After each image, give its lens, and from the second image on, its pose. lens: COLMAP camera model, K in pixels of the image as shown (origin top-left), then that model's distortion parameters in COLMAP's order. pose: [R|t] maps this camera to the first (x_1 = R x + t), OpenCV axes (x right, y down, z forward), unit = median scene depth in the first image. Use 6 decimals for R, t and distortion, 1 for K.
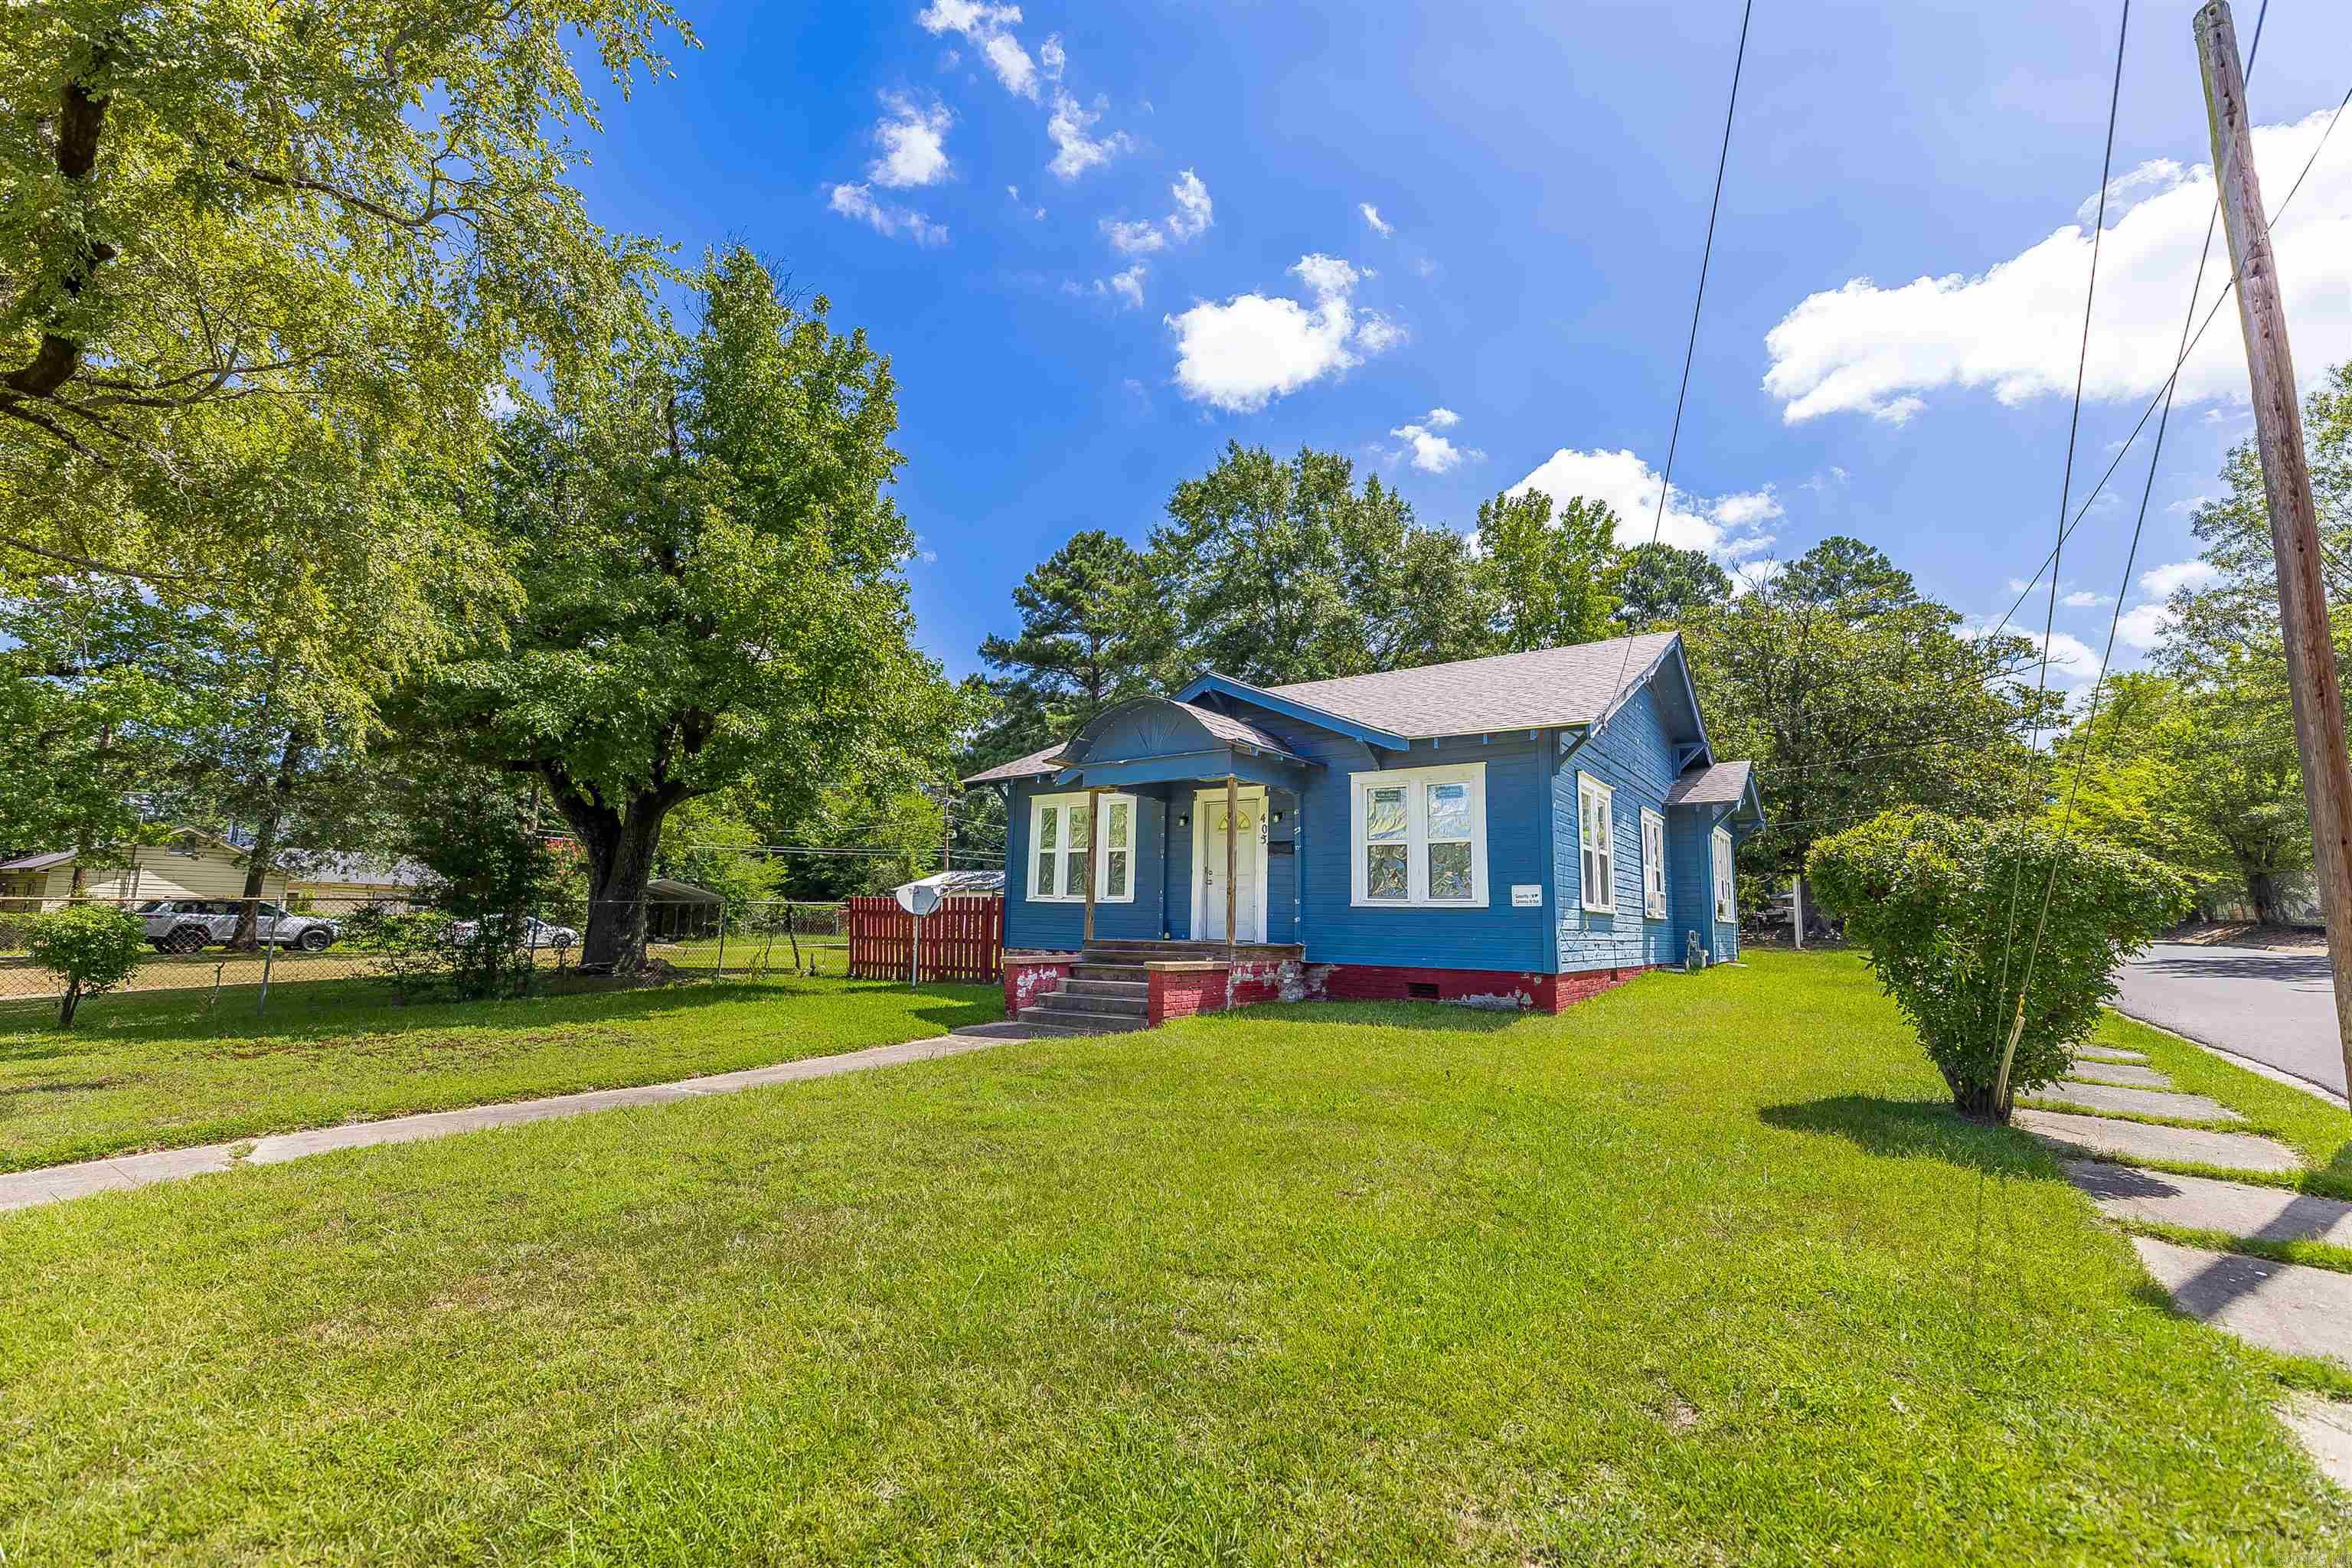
lens RADIAL K [[946.7, 0, 1166.2], [0, 946.7, 792.5], [0, 0, 1]] dist [0.001526, -0.000183]
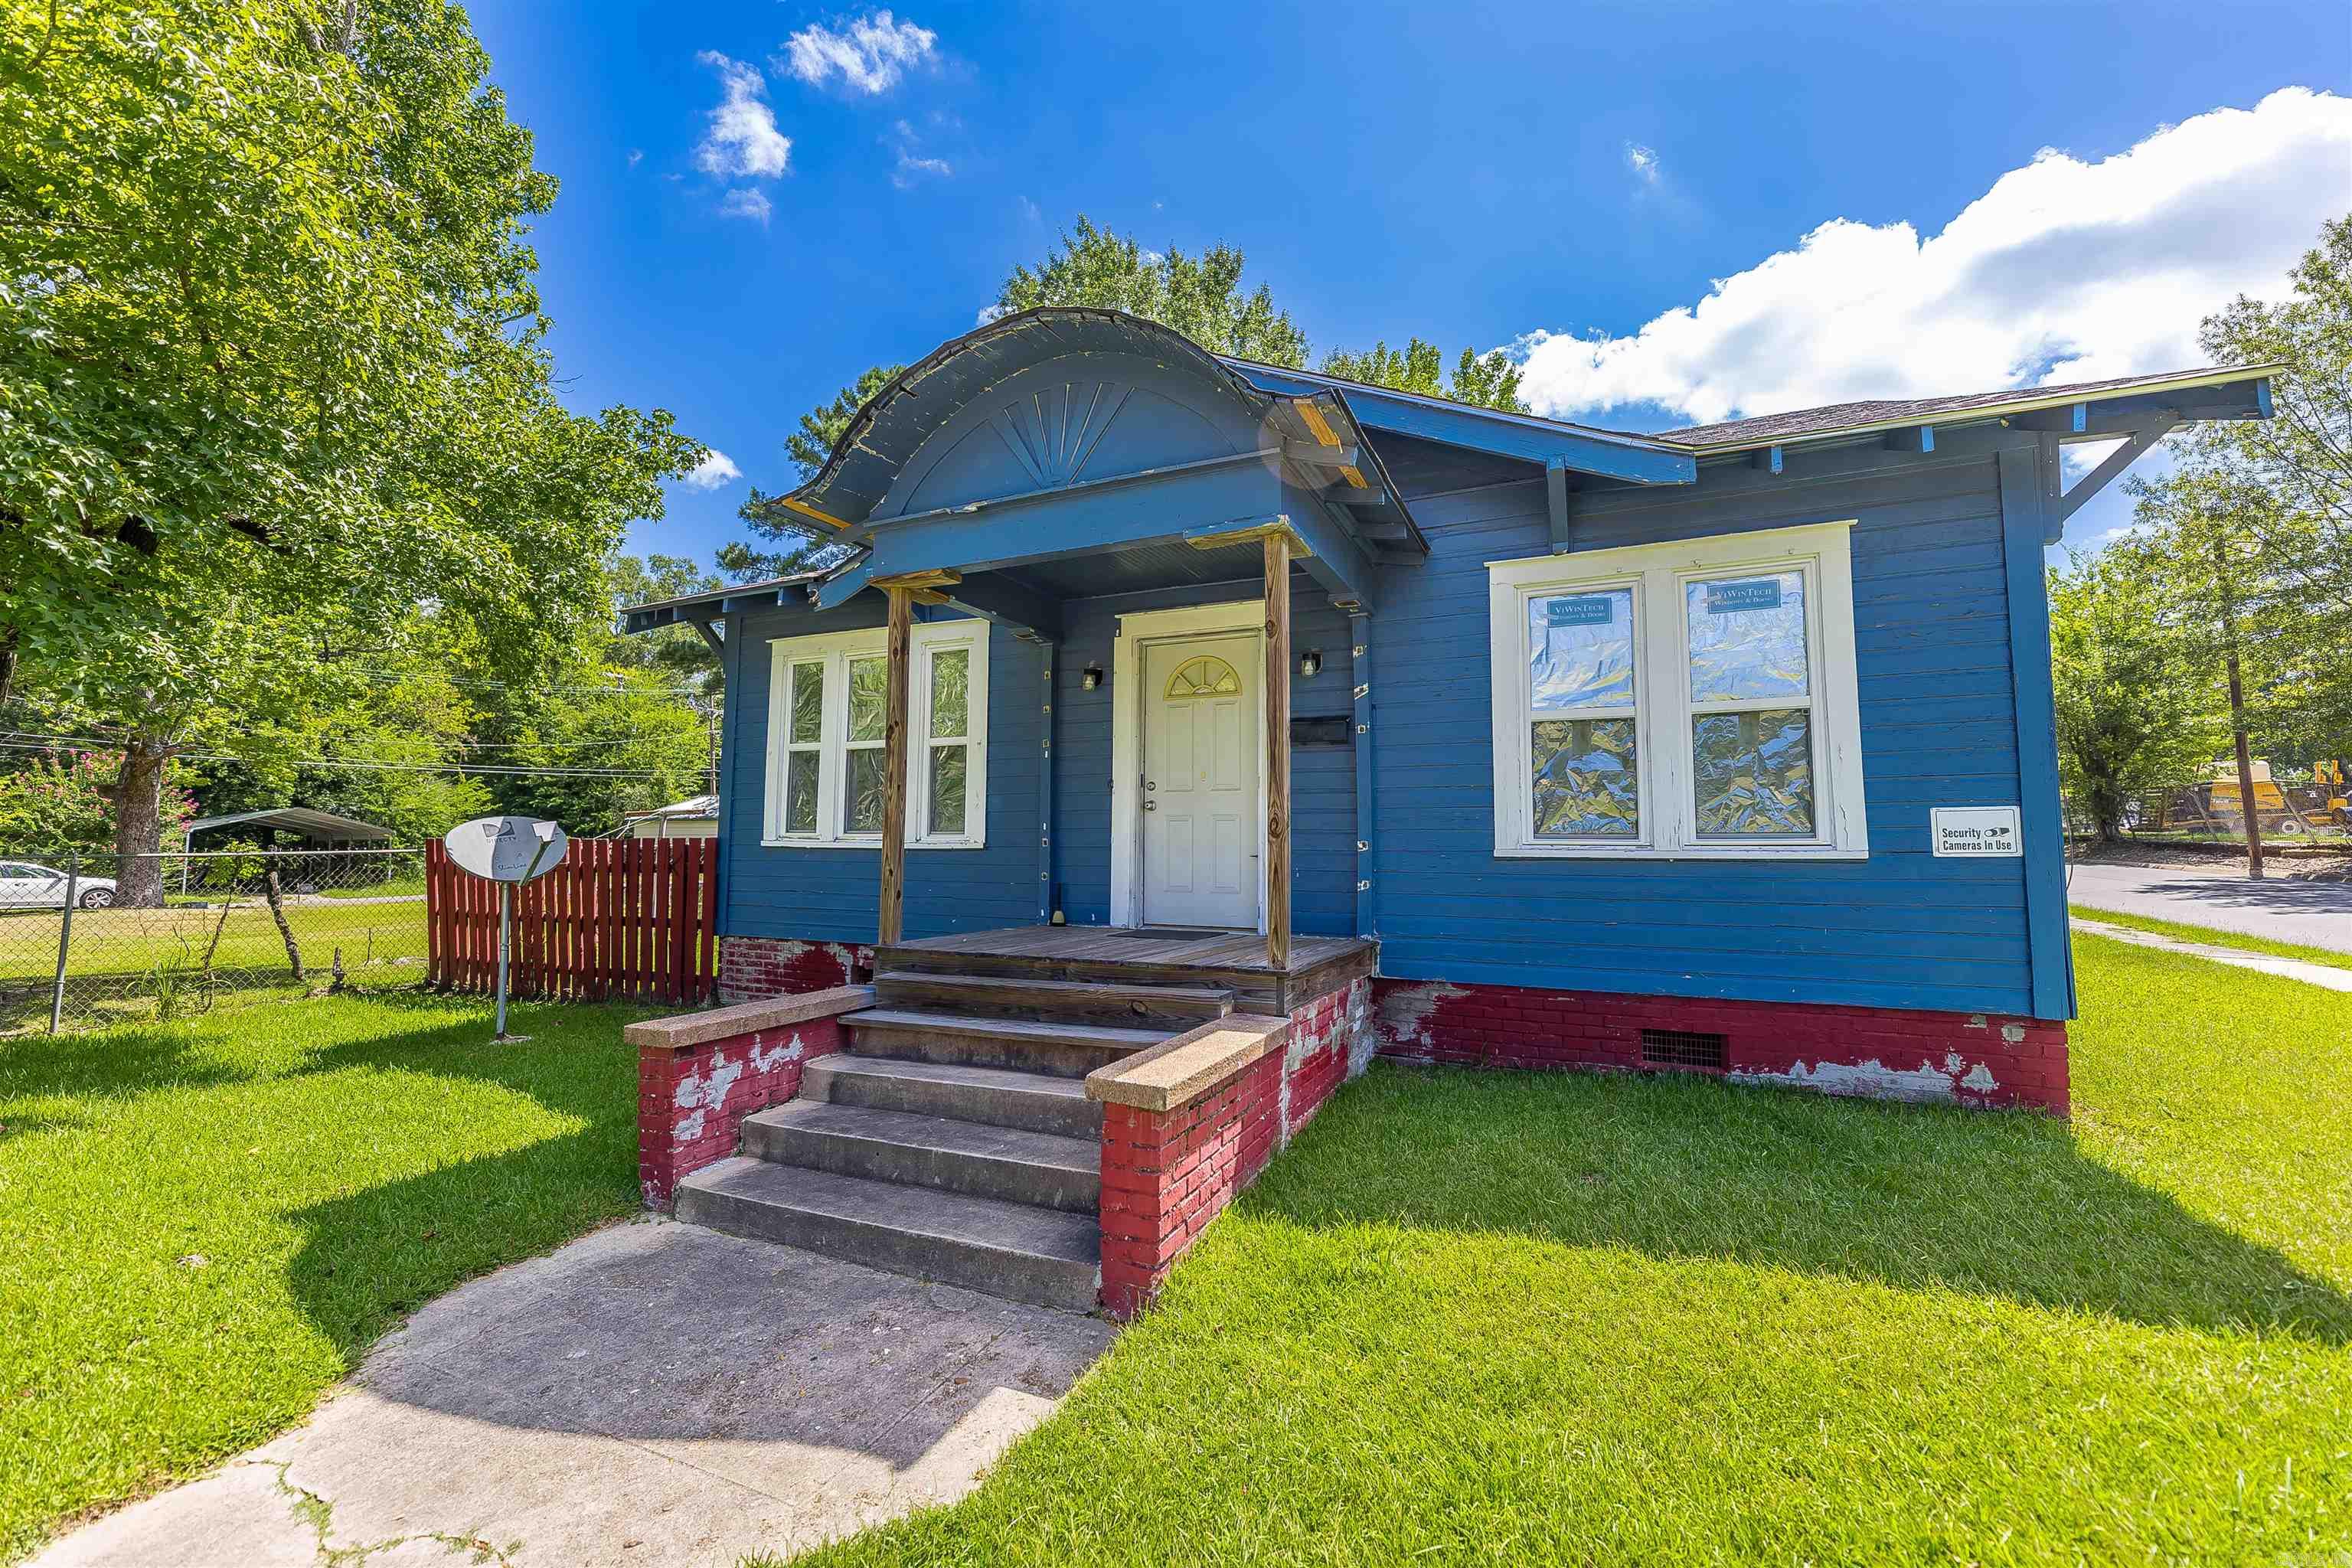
lens RADIAL K [[946.7, 0, 1161.0], [0, 946.7, 782.7], [0, 0, 1]] dist [0.001526, -0.000183]
pose [[0.980249, -0.002028, 0.197759, -0.042992], [-0.011652, 0.997618, 0.067986, 0.049863], [-0.197426, -0.068948, 0.977890, 0.522854]]
